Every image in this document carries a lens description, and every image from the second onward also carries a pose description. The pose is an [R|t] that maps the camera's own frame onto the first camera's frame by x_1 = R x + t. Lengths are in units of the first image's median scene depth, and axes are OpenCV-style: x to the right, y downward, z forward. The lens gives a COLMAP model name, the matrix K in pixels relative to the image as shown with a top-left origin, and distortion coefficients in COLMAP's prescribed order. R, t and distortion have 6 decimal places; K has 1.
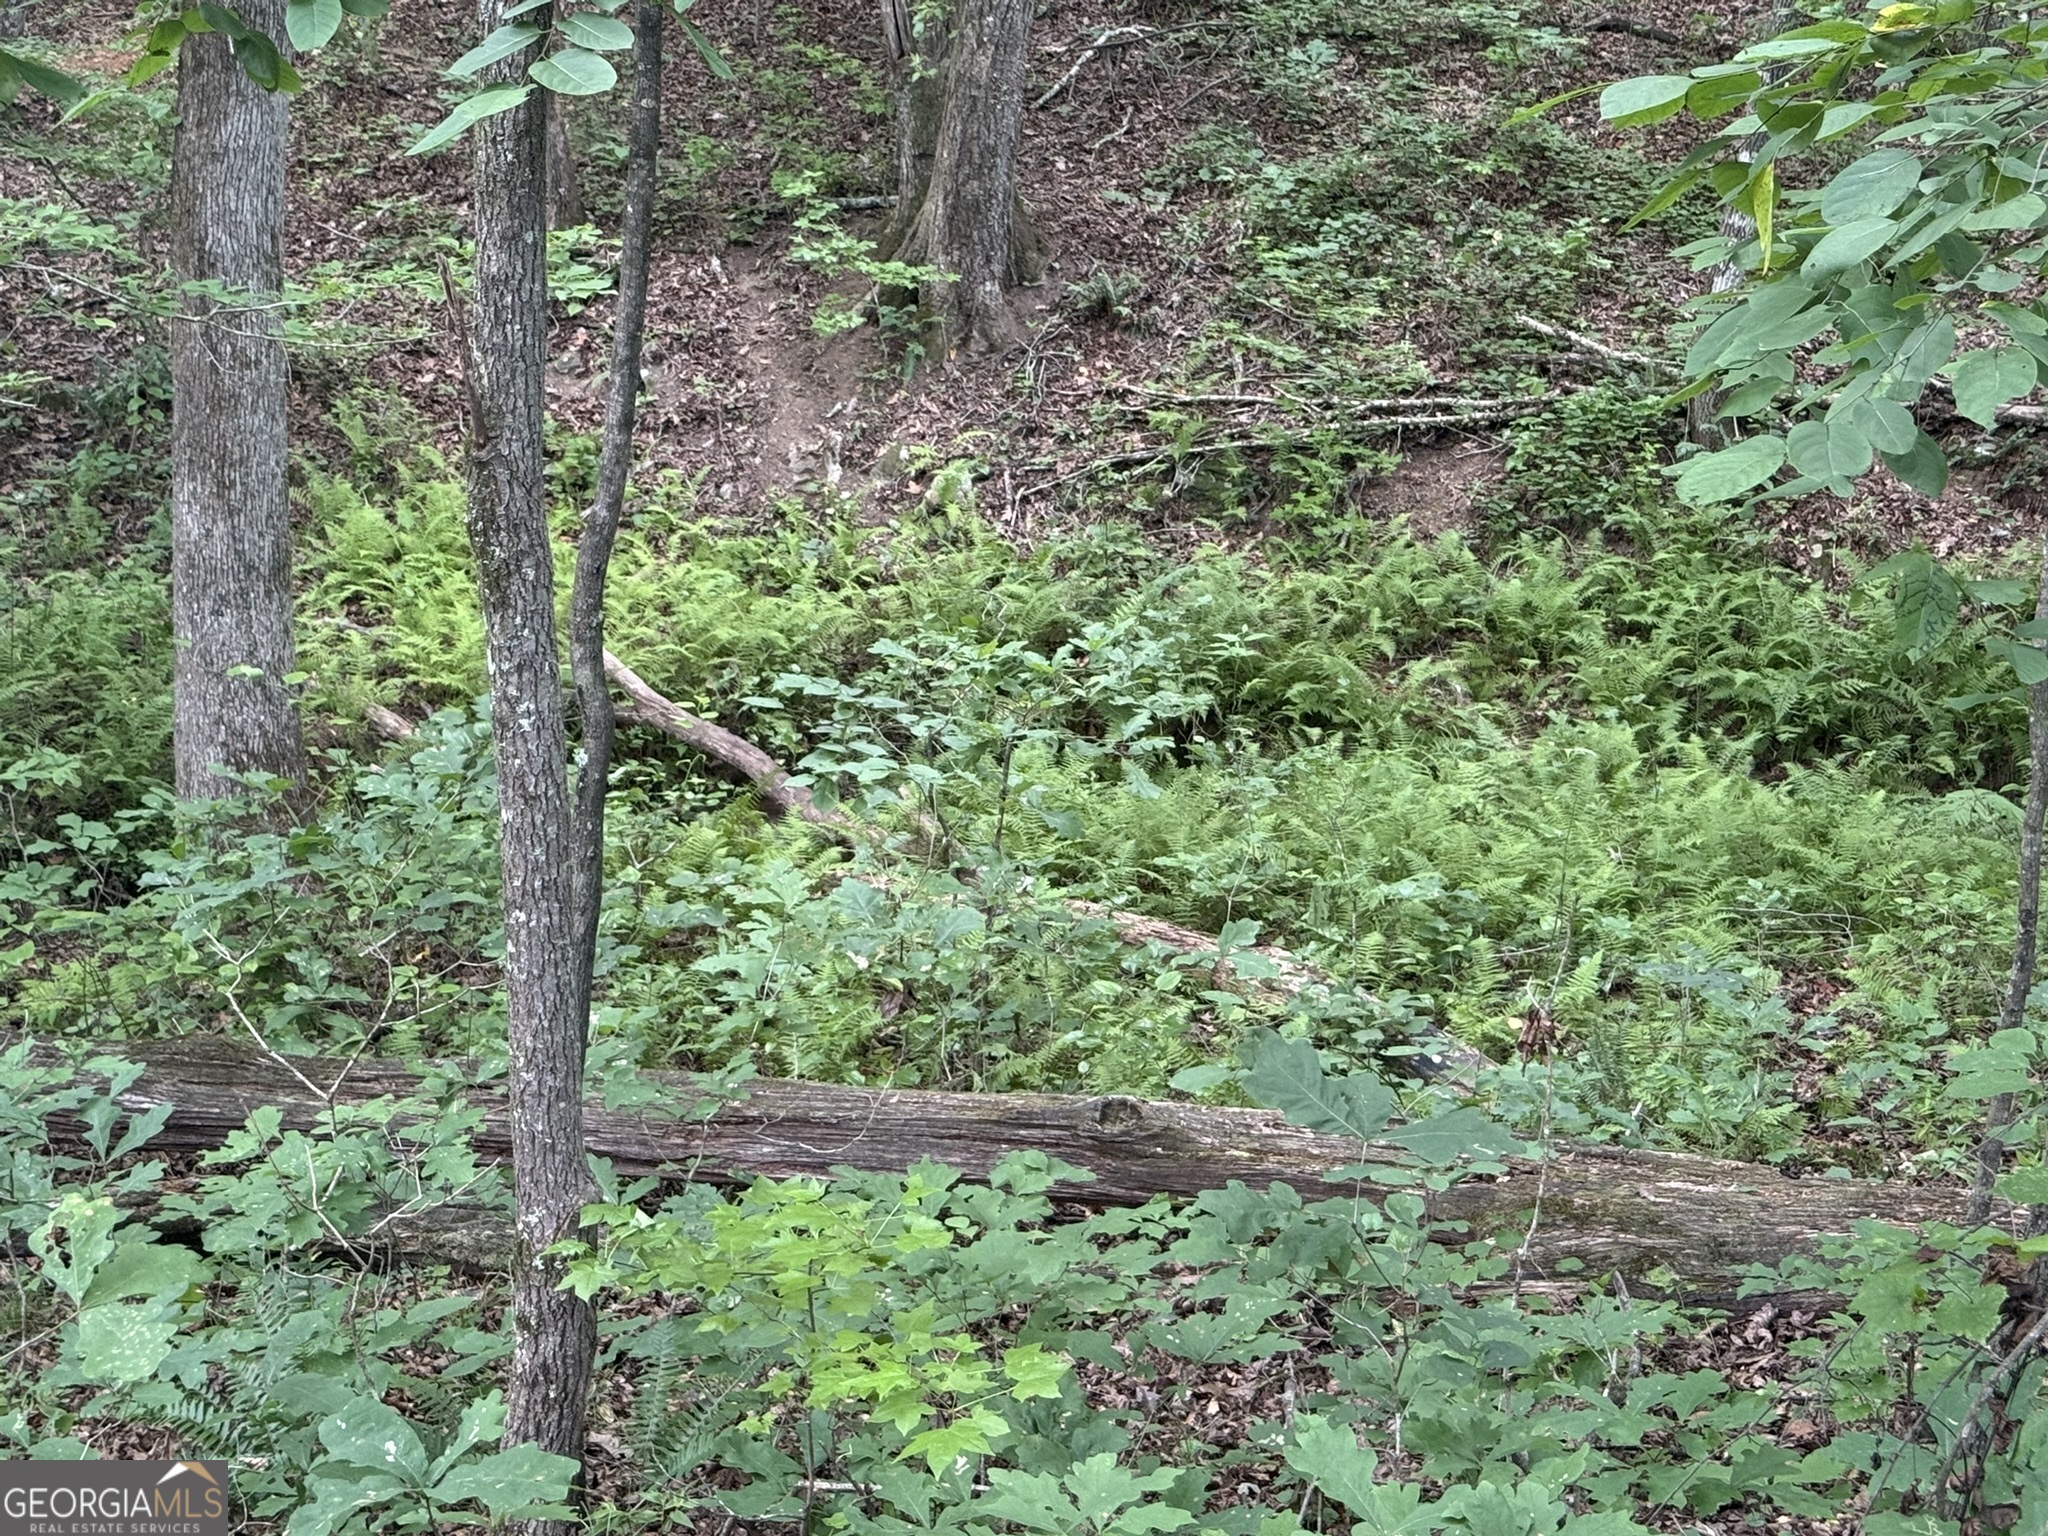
lens RADIAL K [[3401.7, 0, 1024.0], [0, 3401.7, 768.0], [0, 0, 1]] dist [0.008329, 0.002599]
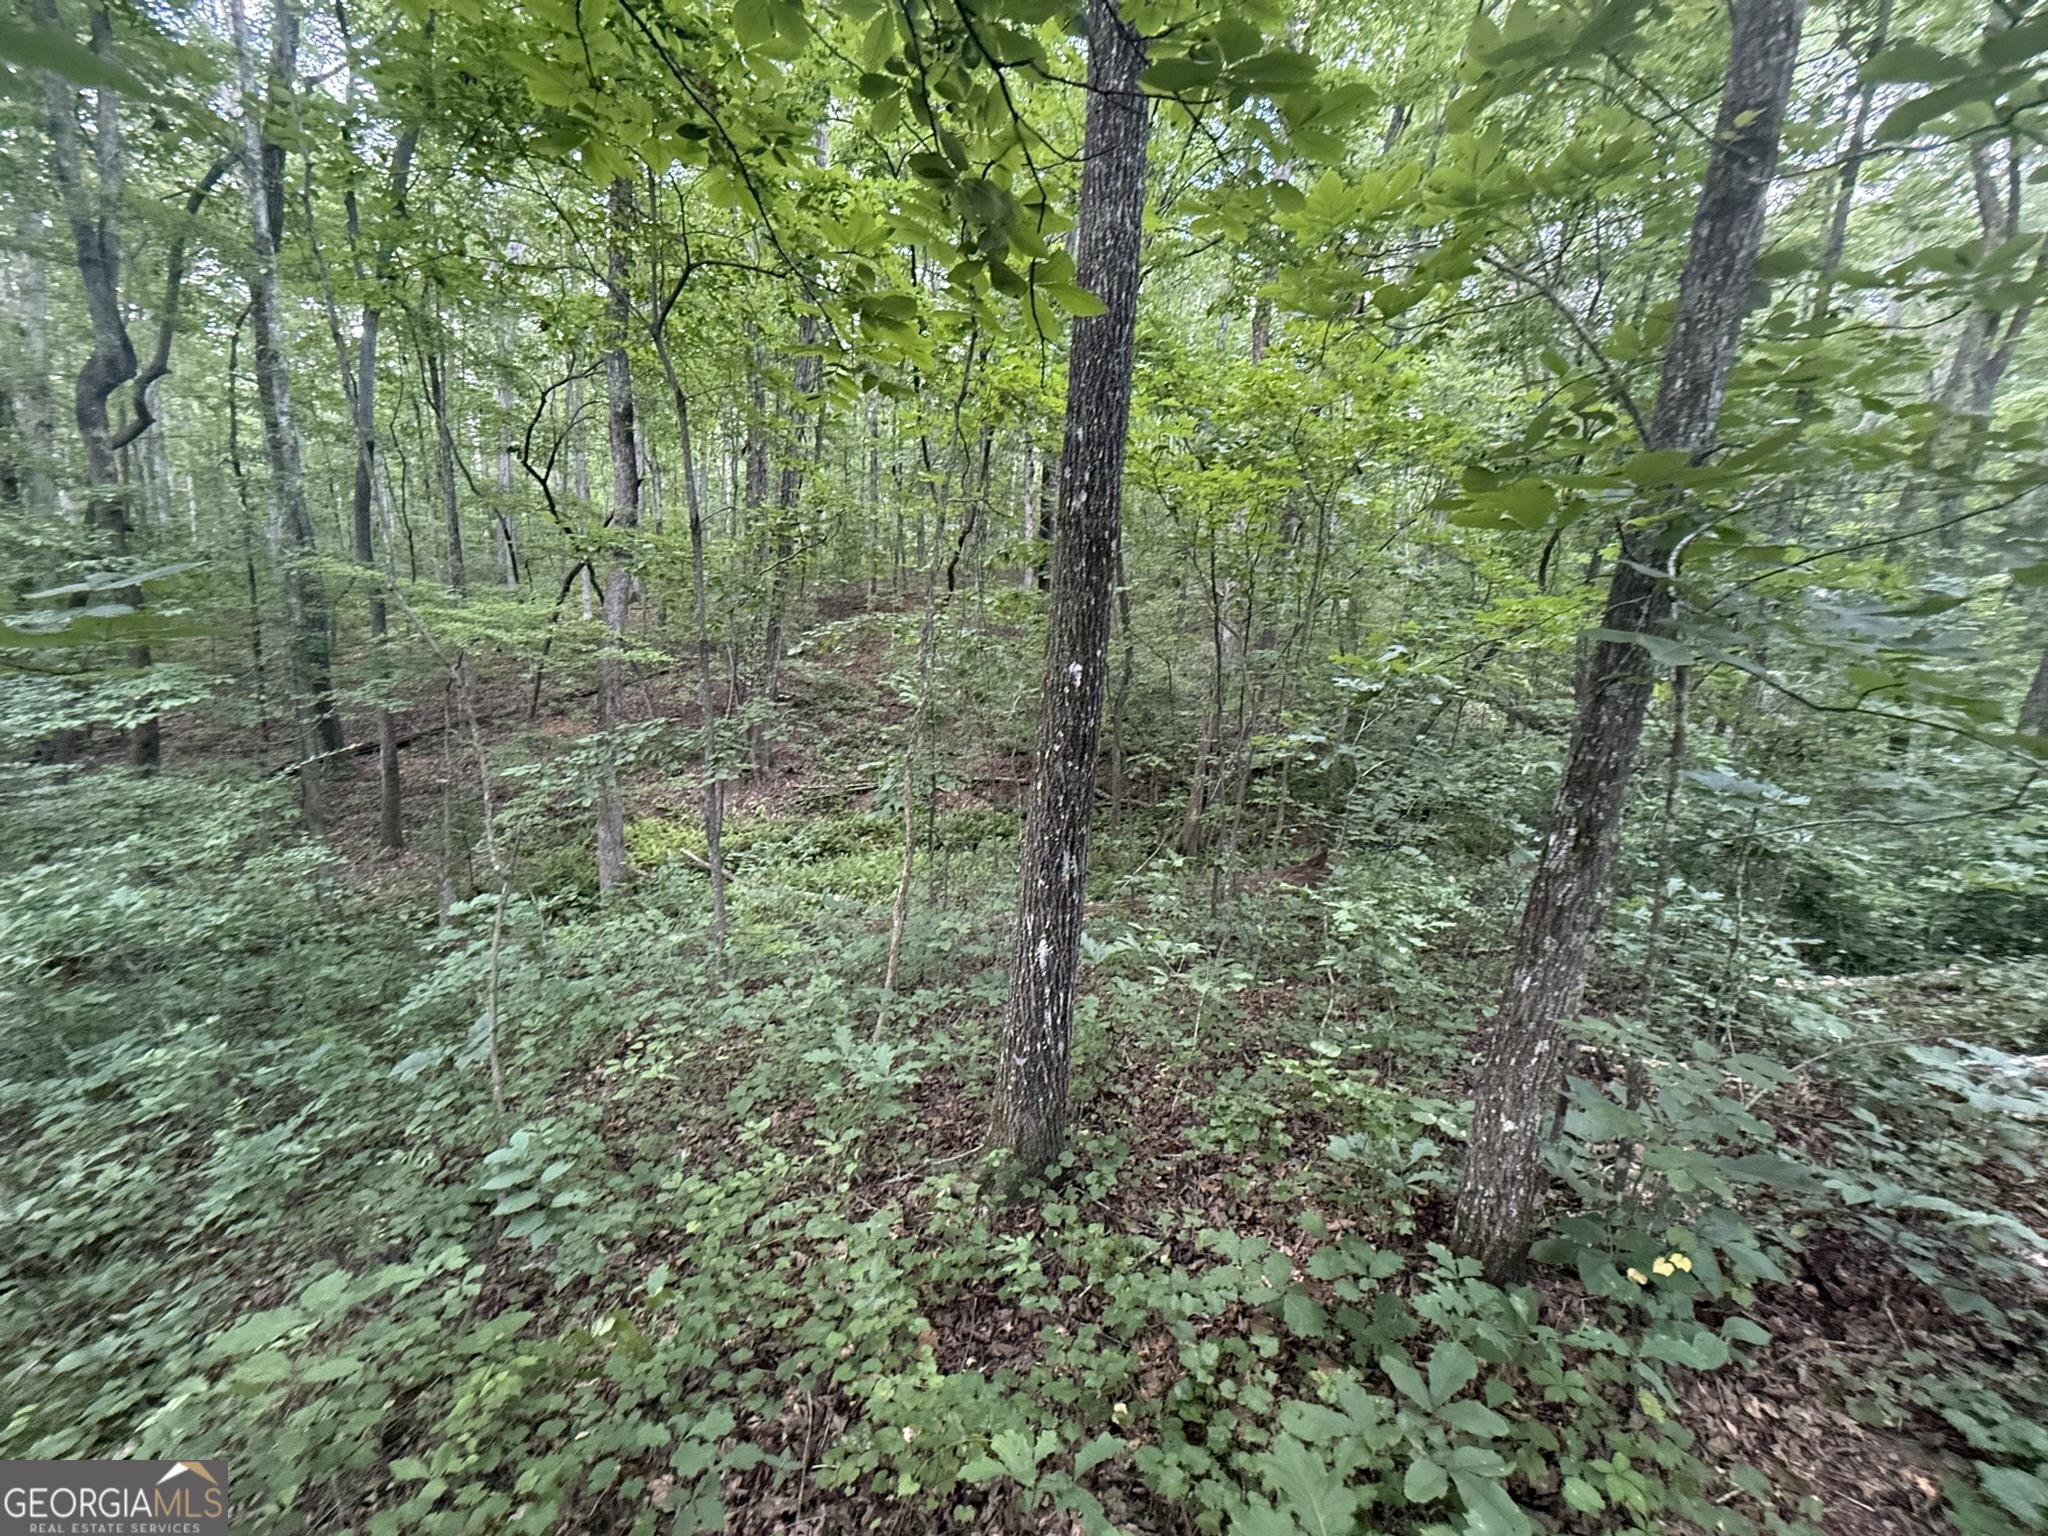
lens RADIAL K [[819.3, 0, 1024.0], [0, 819.3, 768.0], [0, 0, 1]] dist [0.001055, 0.000242]
pose [[0.952395, -0.072133, 0.296211, -0.006660], [0.104462, 0.990001, -0.094790, 0.006457], [-0.286412, 0.121220, 0.950407, -0.219417]]
